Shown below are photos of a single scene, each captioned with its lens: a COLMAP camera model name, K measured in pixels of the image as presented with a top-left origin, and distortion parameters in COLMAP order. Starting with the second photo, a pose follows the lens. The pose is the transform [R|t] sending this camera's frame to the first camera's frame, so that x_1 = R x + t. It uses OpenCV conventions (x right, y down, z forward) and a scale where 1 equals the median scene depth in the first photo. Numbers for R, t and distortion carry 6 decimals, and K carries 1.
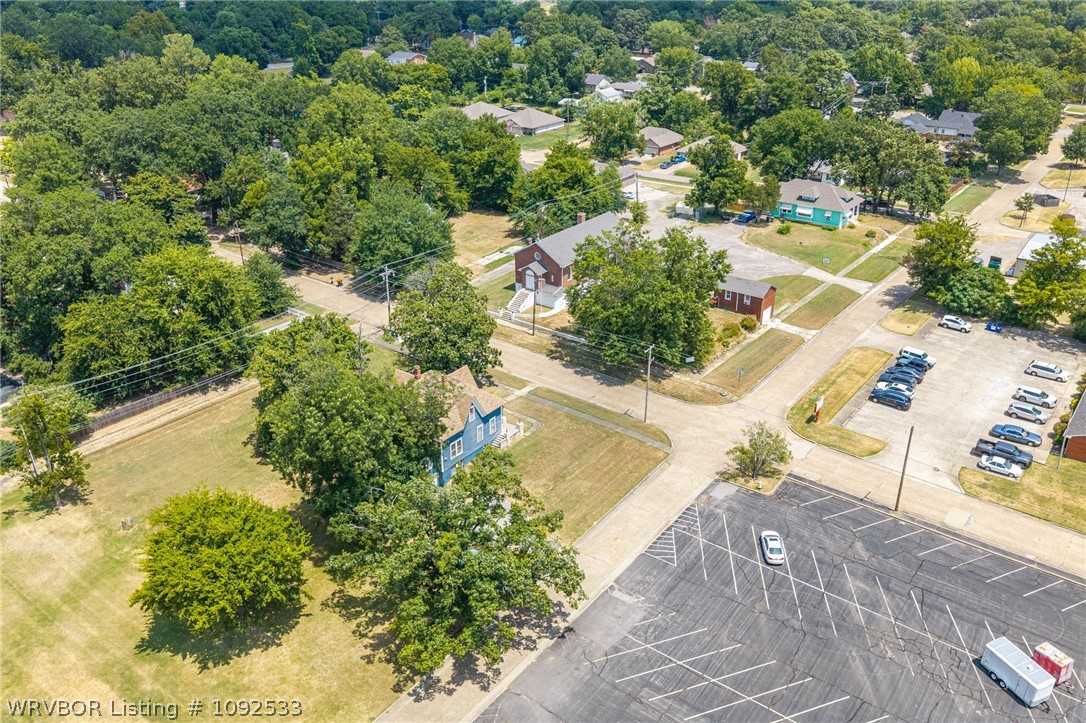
lens RADIAL K [[901.3, 0, 550.5], [0, 901.3, 360.8], [0, 0, 1]] dist [0.009131, -0.014831]
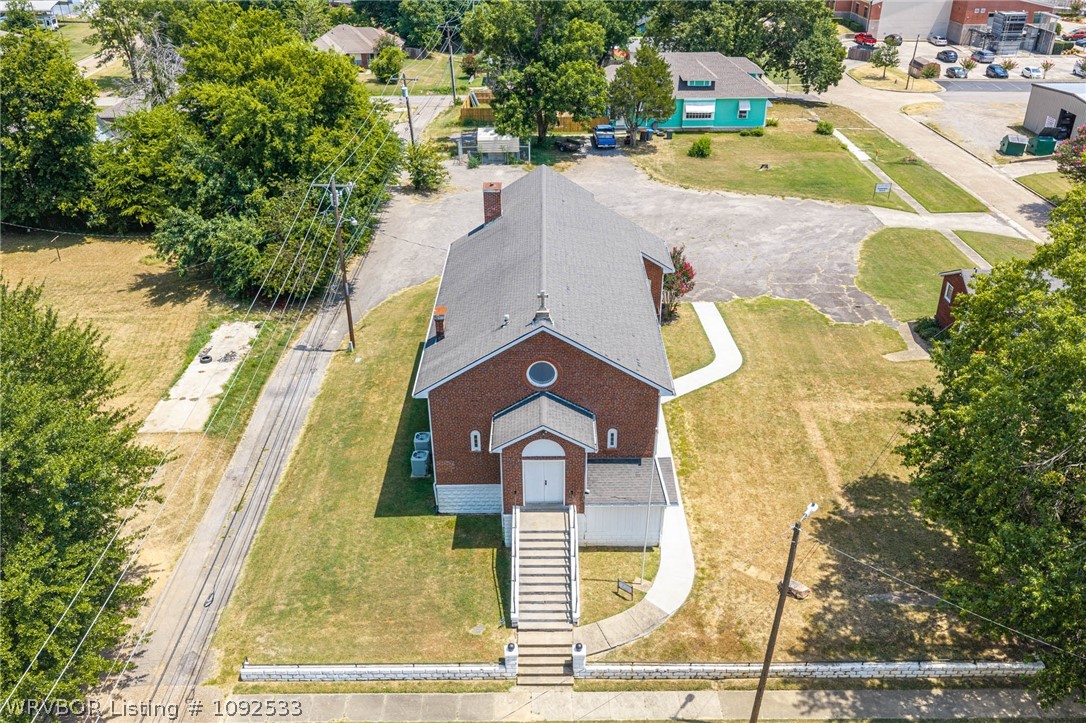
lens RADIAL K [[901.3, 0, 550.5], [0, 901.3, 360.8], [0, 0, 1]] dist [0.009131, -0.014831]
pose [[0.793048, -0.291906, 0.534665, -0.139646], [0.258434, 0.956030, 0.138630, -0.146965], [-0.551622, 0.028236, 0.833616, 0.744444]]
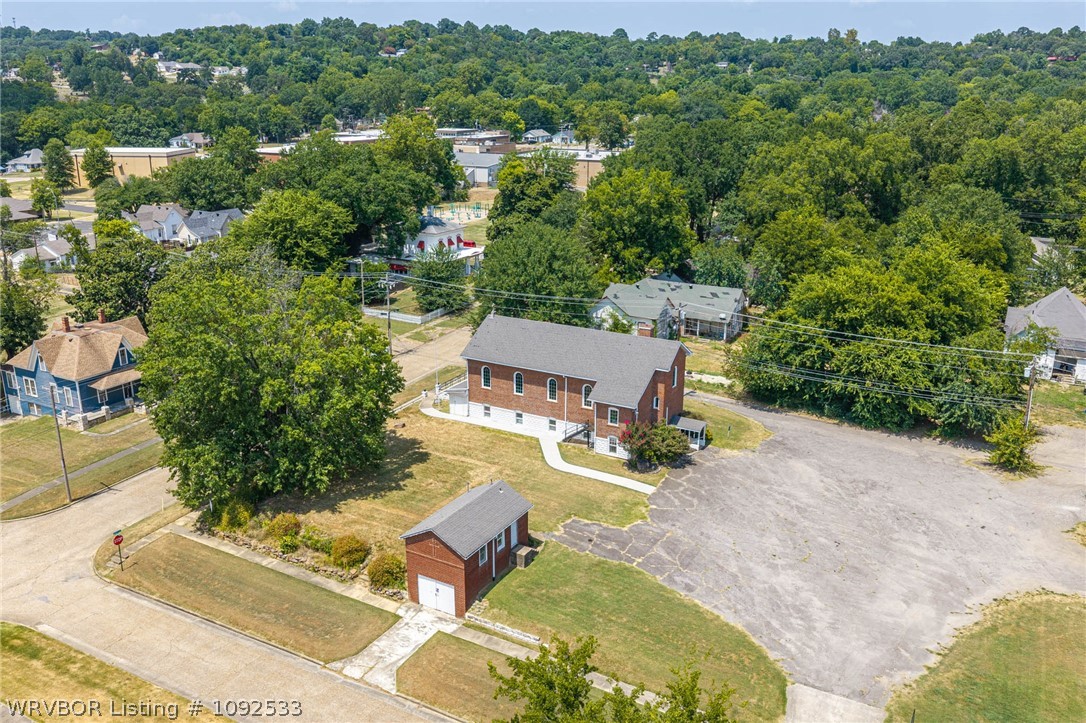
lens RADIAL K [[901.3, 0, 550.5], [0, 901.3, 360.8], [0, 0, 1]] dist [0.009131, -0.014831]
pose [[0.133654, 0.300295, -0.944436, 0.574099], [-0.428068, 0.876992, 0.218272, -0.246472], [0.893809, 0.375110, 0.245760, 0.837035]]
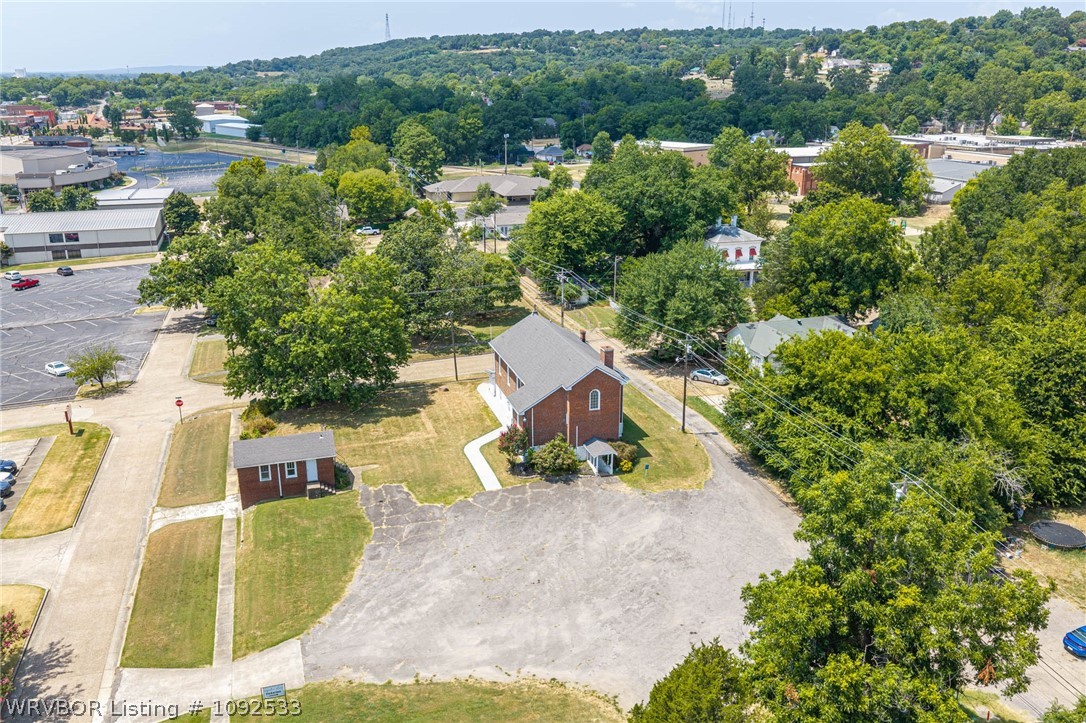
lens RADIAL K [[901.3, 0, 550.5], [0, 901.3, 360.8], [0, 0, 1]] dist [0.009131, -0.014831]
pose [[-0.582350, 0.253867, -0.772282, 0.511860], [-0.345694, 0.782483, 0.517896, -0.451579], [0.735774, 0.568570, -0.367919, 1.217219]]
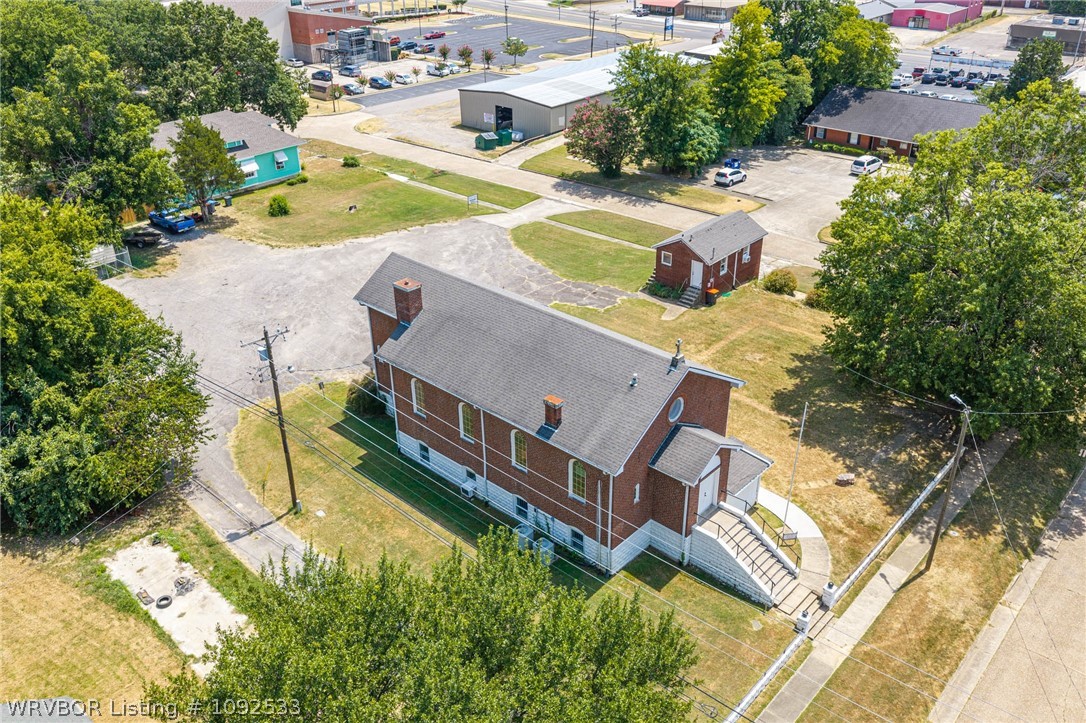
lens RADIAL K [[901.3, 0, 550.5], [0, 901.3, 360.8], [0, 0, 1]] dist [0.009131, -0.014831]
pose [[0.084317, -0.471848, 0.877639, -0.253920], [0.431503, 0.811197, 0.394671, -0.249577], [-0.898163, 0.345427, 0.272001, 0.901150]]
